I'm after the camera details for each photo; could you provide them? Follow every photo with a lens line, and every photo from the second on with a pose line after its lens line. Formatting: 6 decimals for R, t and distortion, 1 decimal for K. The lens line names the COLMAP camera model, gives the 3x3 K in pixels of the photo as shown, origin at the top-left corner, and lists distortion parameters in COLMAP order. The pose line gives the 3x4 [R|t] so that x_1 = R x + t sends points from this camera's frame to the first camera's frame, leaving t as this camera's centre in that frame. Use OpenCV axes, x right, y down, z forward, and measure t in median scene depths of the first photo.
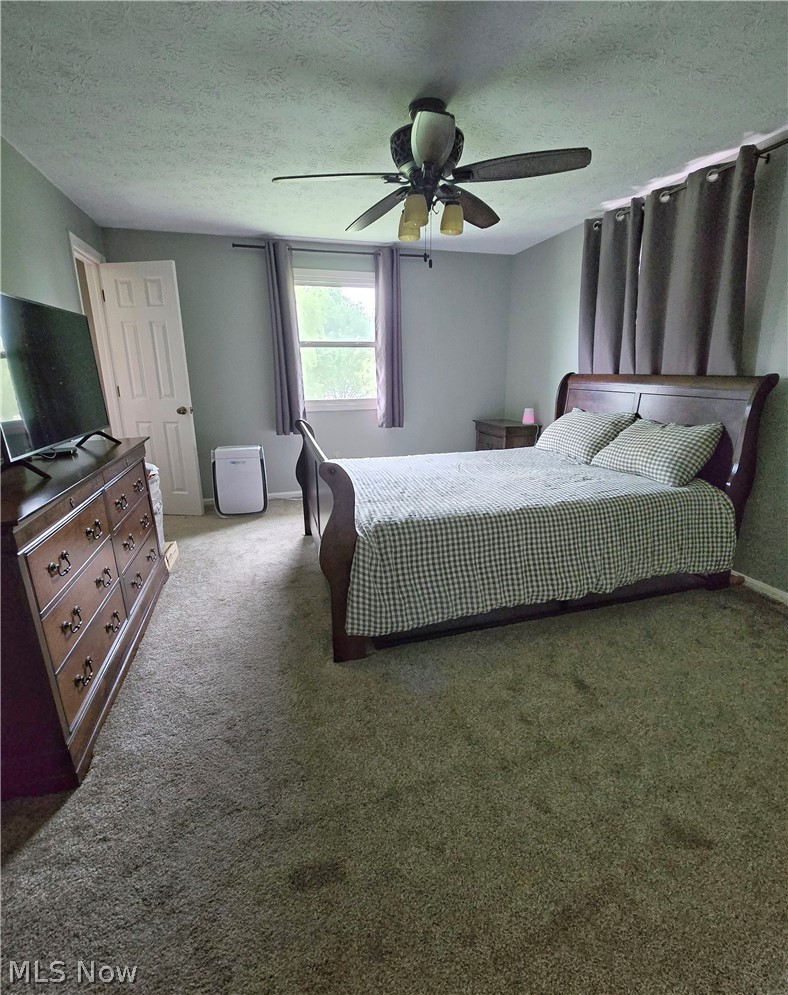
lens RADIAL K [[445.0, 0, 394.7], [0, 445.0, 481.9], [0, 0, 1]] dist [-0.000689, 0.000545]
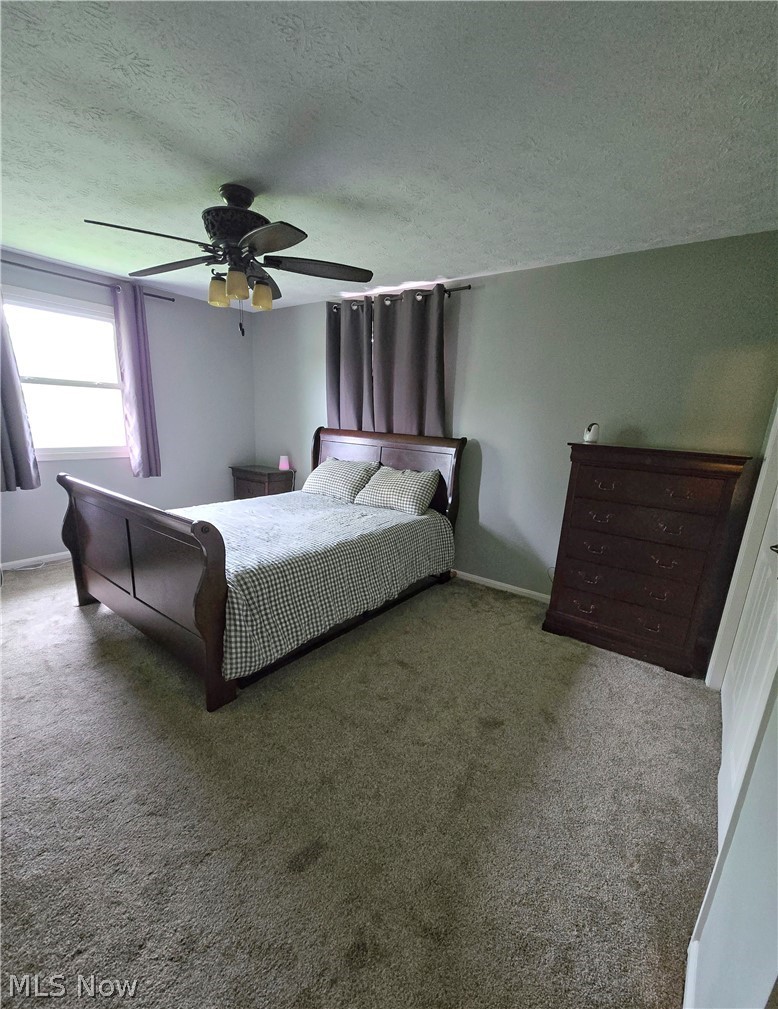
lens RADIAL K [[425.7, 0, 388.9], [0, 425.7, 525.9], [0, 0, 1]] dist [0.000621, -0.000109]
pose [[0.809535, -0.097974, 0.578839, -0.231514], [0.089499, 0.995047, 0.043252, -0.023672], [-0.580209, 0.016792, 0.814294, -0.044266]]
